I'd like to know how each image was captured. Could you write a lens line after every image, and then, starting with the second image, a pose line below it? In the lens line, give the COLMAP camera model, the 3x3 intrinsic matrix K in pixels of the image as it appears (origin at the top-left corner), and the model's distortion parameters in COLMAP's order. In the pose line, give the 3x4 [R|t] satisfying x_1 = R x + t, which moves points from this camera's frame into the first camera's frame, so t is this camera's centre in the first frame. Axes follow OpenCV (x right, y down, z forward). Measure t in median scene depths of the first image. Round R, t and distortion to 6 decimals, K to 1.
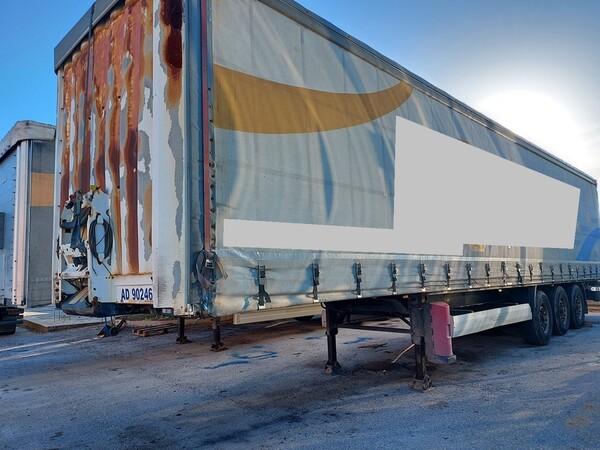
lens RADIAL K [[435.5, 0, 300.0], [0, 435.5, 225.0], [0, 0, 1]] dist [0.080286, -0.086531]
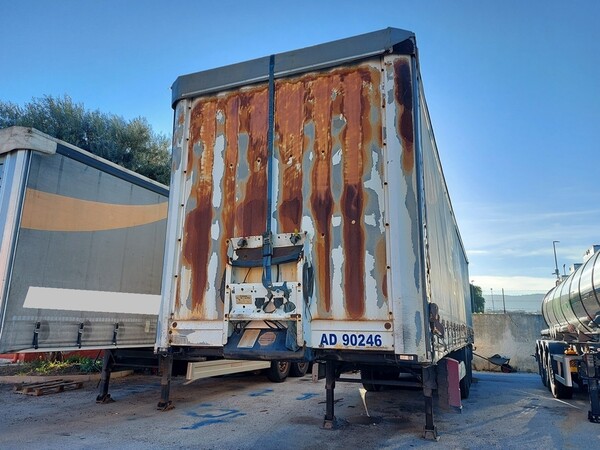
lens RADIAL K [[442.8, 0, 302.7], [0, 442.8, 220.8], [0, 0, 1]] dist [0.097343, -0.105157]
pose [[0.921909, 0.134232, 0.363408, -0.422331], [-0.087605, 0.985989, -0.141955, 0.018345], [-0.377372, 0.099033, 0.920751, 0.019793]]
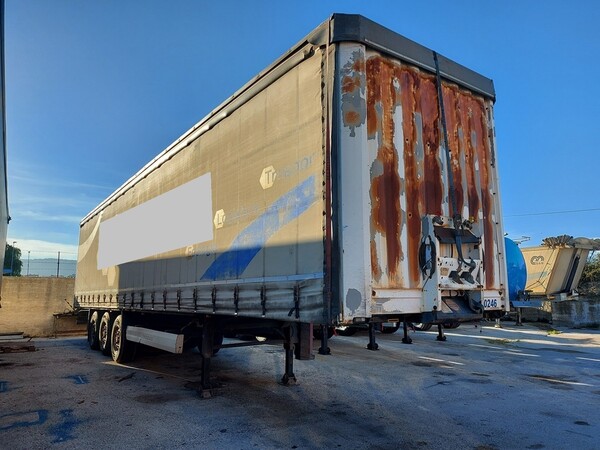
lens RADIAL K [[435.5, 0, 300.0], [0, 435.5, 225.0], [0, 0, 1]] dist [0.080286, -0.086531]
pose [[0.179327, 0.187473, 0.965762, -0.896506], [-0.116246, 0.978836, -0.168426, 0.102461], [-0.976898, -0.082063, 0.197324, 0.621587]]
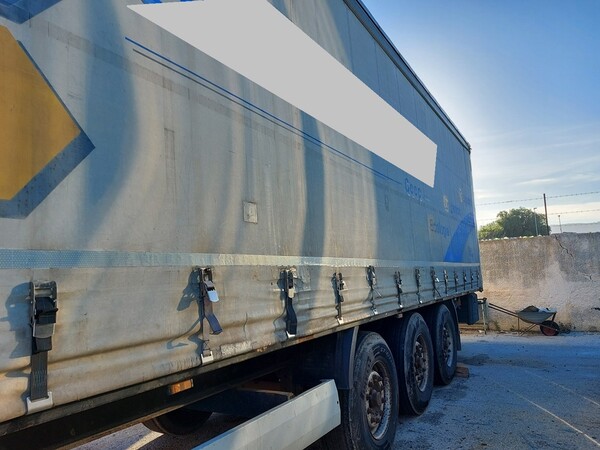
lens RADIAL K [[435.5, 0, 300.0], [0, 435.5, 225.0], [0, 0, 1]] dist [0.080286, -0.086531]
pose [[0.969431, 0.010059, 0.245158, 0.468054], [-0.007235, 0.999897, -0.012419, 0.063106], [-0.245258, 0.010266, 0.969404, 0.763659]]
